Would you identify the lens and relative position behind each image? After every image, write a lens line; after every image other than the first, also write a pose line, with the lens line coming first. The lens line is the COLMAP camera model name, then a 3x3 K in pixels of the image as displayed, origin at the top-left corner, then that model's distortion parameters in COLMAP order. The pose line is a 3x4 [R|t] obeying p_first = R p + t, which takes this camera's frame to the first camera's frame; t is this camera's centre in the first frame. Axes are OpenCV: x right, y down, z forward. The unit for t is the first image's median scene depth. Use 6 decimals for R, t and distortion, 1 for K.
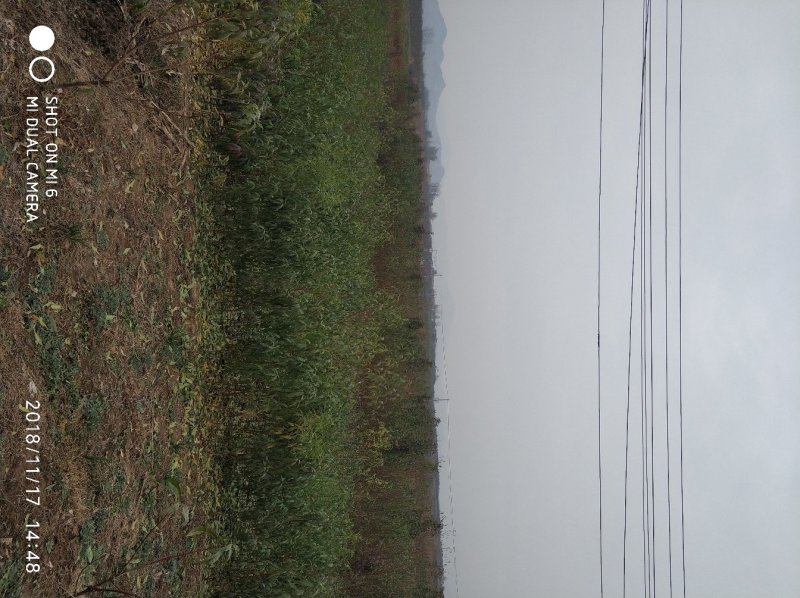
lens RADIAL K [[643.6, 0, 399.9], [0, 643.6, 297.5], [0, 0, 1]] dist [0.055609, -0.091977]
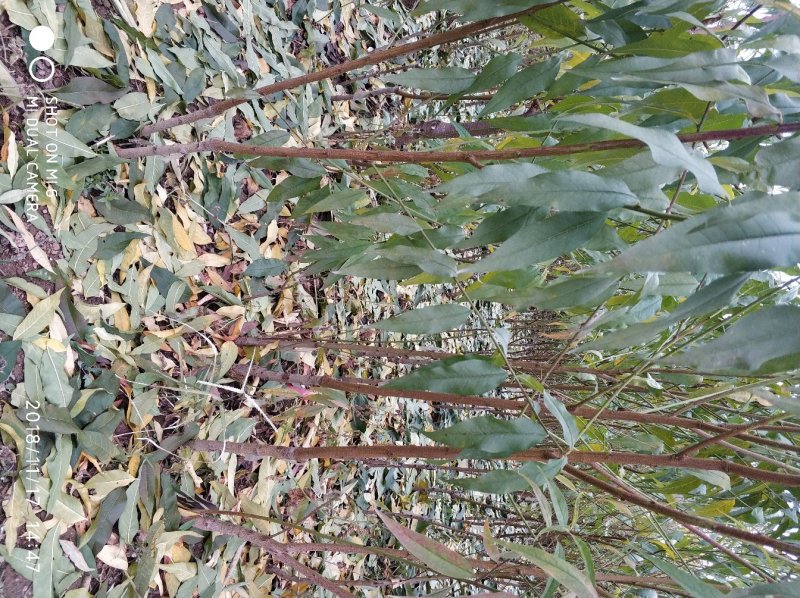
lens RADIAL K [[643.6, 0, 395.4], [0, 643.6, 292.7], [0, 0, 1]] dist [0.055609, -0.091977]
pose [[0.956573, -0.025227, -0.290400, -0.193611], [0.073033, 0.985214, 0.154985, 0.093194], [0.282197, -0.169463, 0.944271, 0.809441]]
